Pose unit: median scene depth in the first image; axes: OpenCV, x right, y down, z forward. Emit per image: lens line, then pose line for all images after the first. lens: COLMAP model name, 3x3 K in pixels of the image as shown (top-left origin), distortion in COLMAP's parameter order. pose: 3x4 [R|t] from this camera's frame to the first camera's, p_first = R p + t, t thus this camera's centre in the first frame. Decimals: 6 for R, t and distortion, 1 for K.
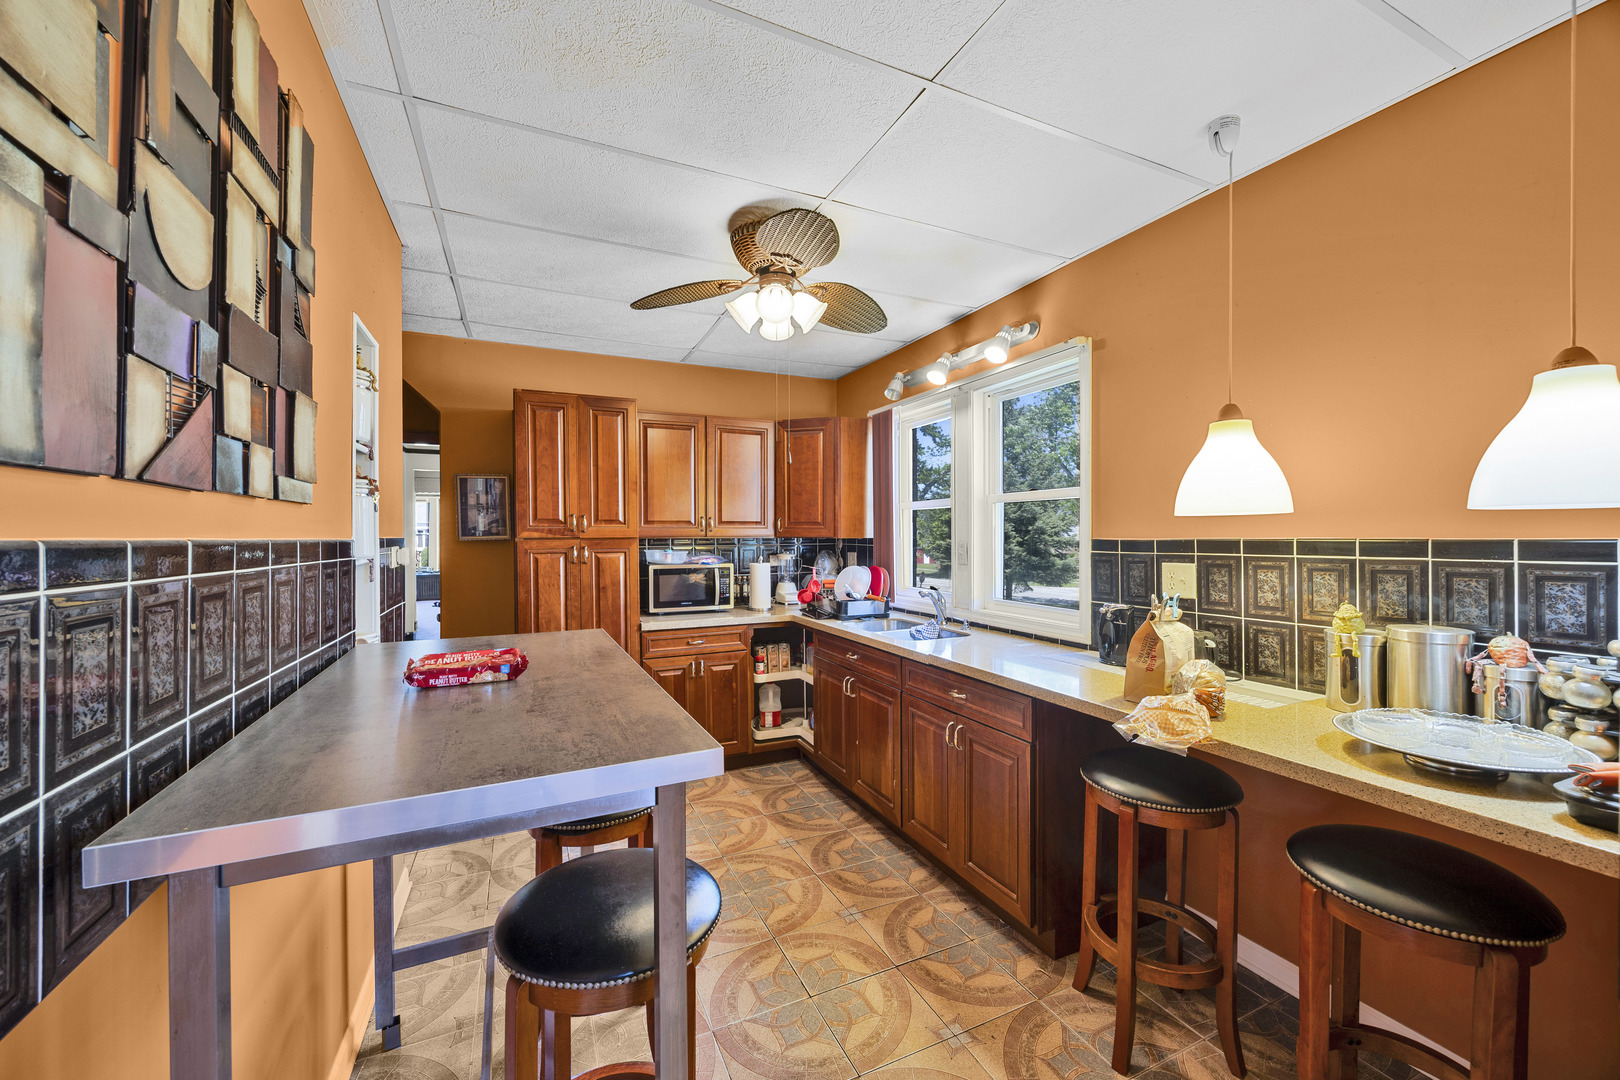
lens RADIAL K [[620.9, 0, 812.5], [0, 620.9, 537.1], [0, 0, 1]] dist [-0.011672, -0.000097]
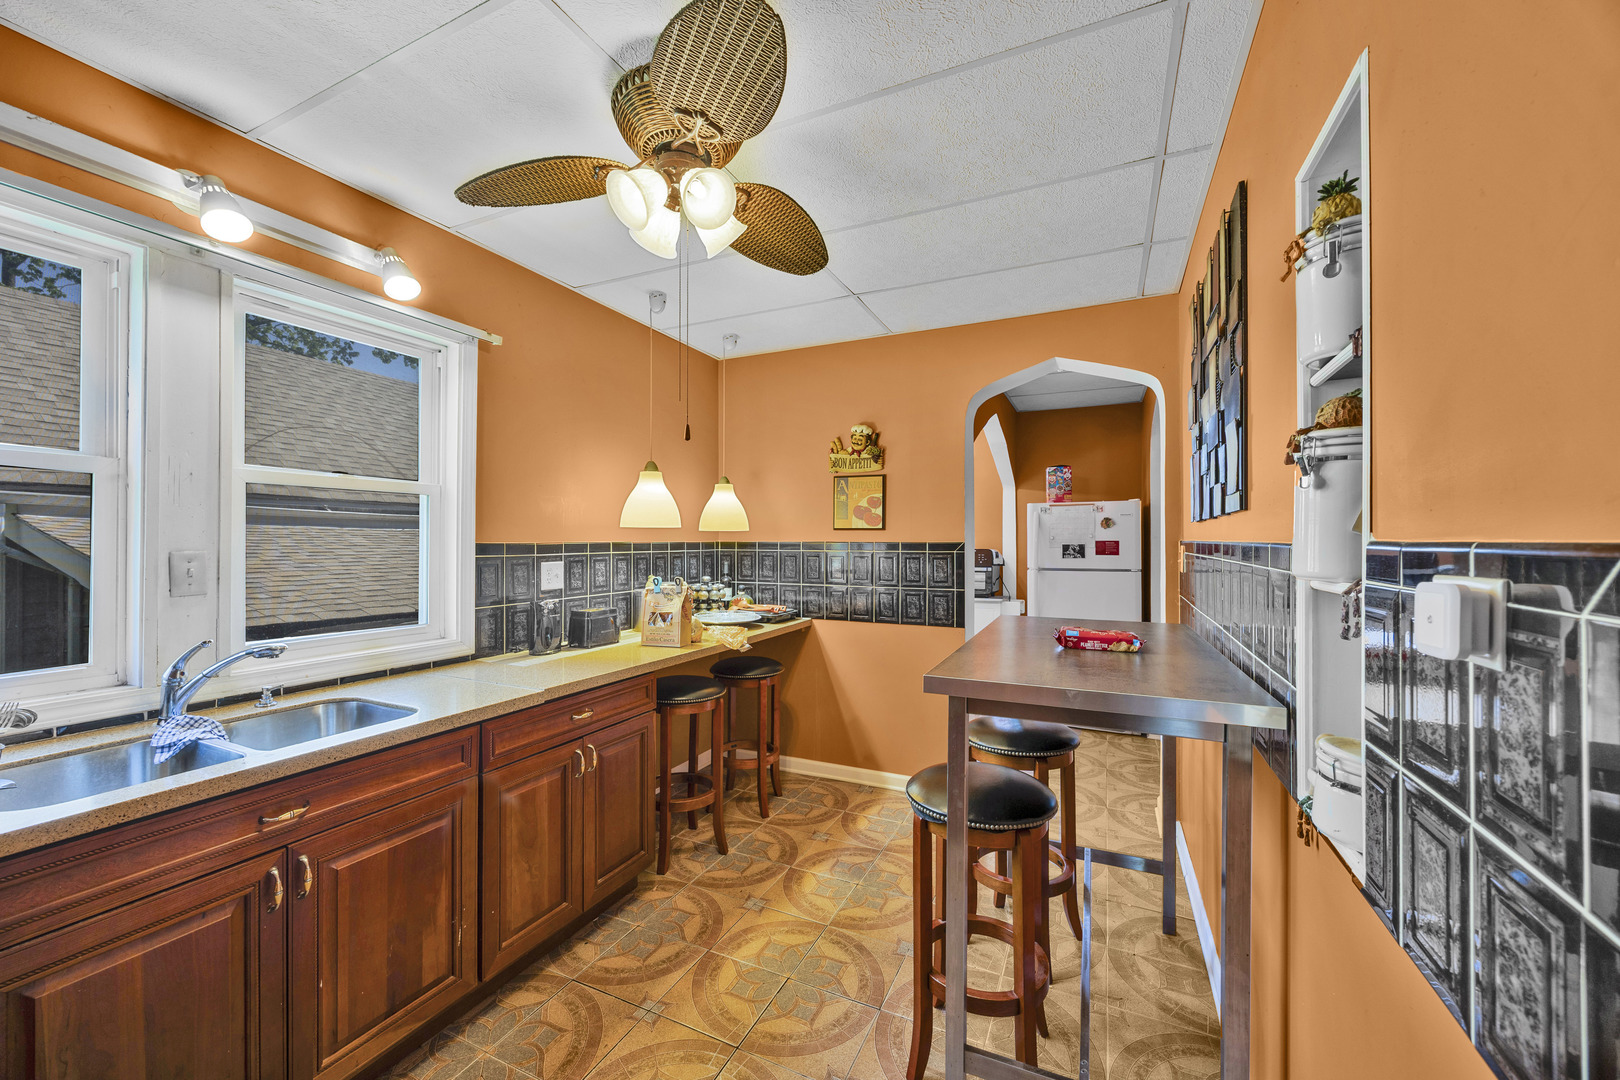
lens RADIAL K [[620.9, 0, 812.5], [0, 620.9, 537.1], [0, 0, 1]] dist [-0.011672, -0.000097]
pose [[-0.645827, 0.007639, 0.763446, -0.743577], [0.001183, 0.999959, -0.009005, 0.003861], [-0.763483, -0.004912, -0.645809, 1.466789]]
